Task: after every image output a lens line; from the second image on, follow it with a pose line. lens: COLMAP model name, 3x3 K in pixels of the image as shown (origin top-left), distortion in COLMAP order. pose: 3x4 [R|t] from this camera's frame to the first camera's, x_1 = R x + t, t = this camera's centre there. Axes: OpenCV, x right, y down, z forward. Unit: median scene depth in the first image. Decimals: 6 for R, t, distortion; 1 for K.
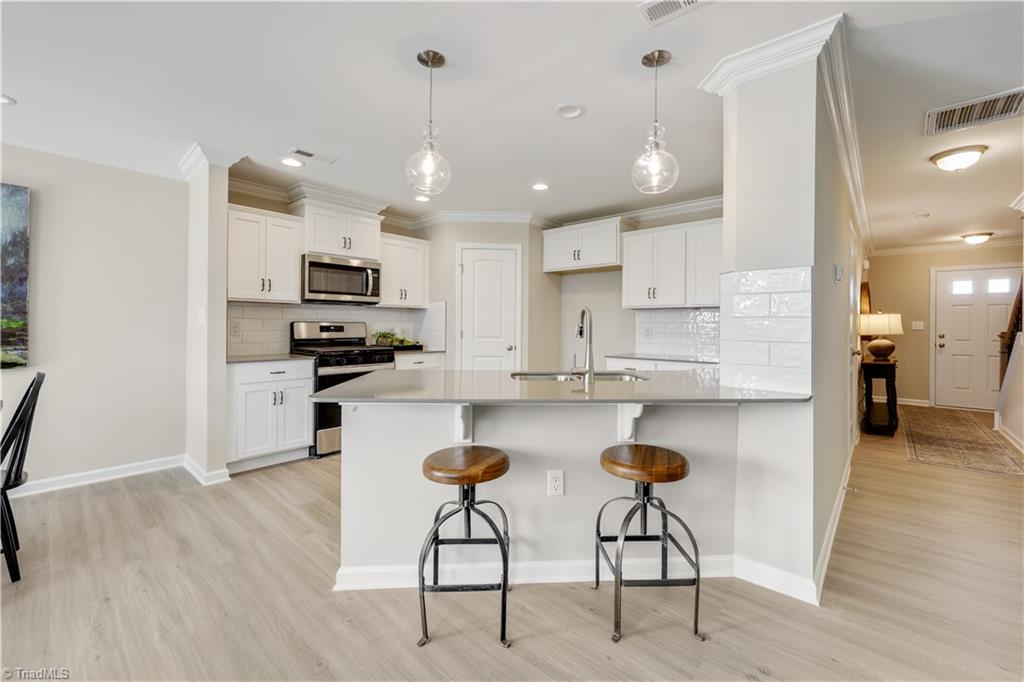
lens RADIAL K [[418.0, 0, 511.4], [0, 418.0, 323.7], [0, 0, 1]] dist [0.000148, -0.000004]
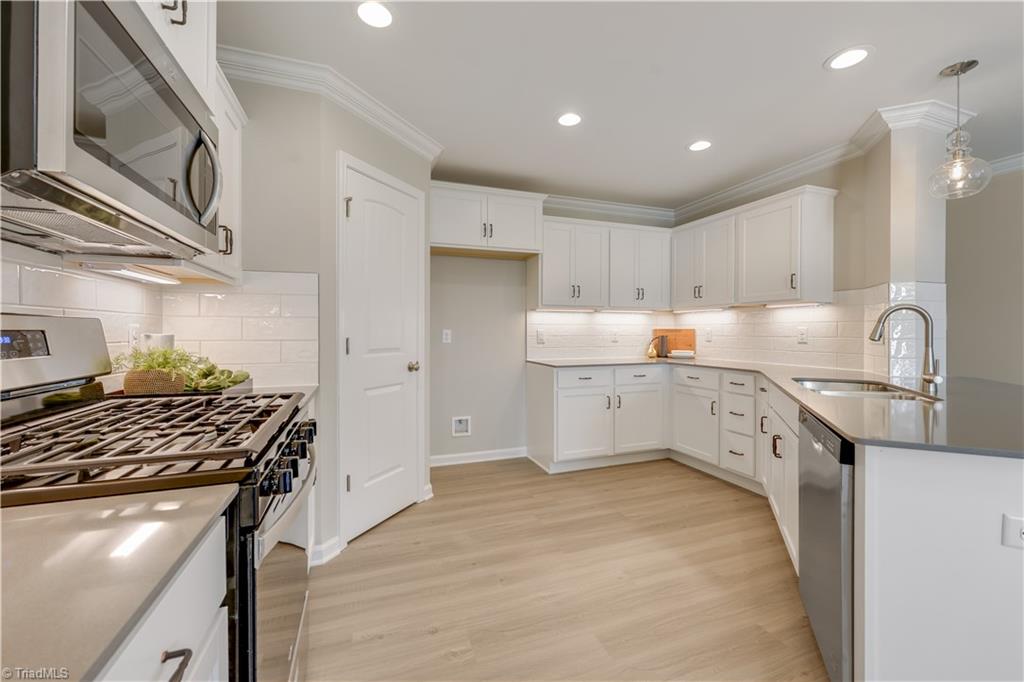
lens RADIAL K [[418.0, 0, 511.4], [0, 418.0, 323.7], [0, 0, 1]] dist [0.000148, -0.000004]
pose [[0.477162, 0.008155, 0.878777, -0.453019], [0.000392, 0.999955, -0.009492, 0.003397], [-0.878815, 0.004873, 0.477138, 0.620230]]
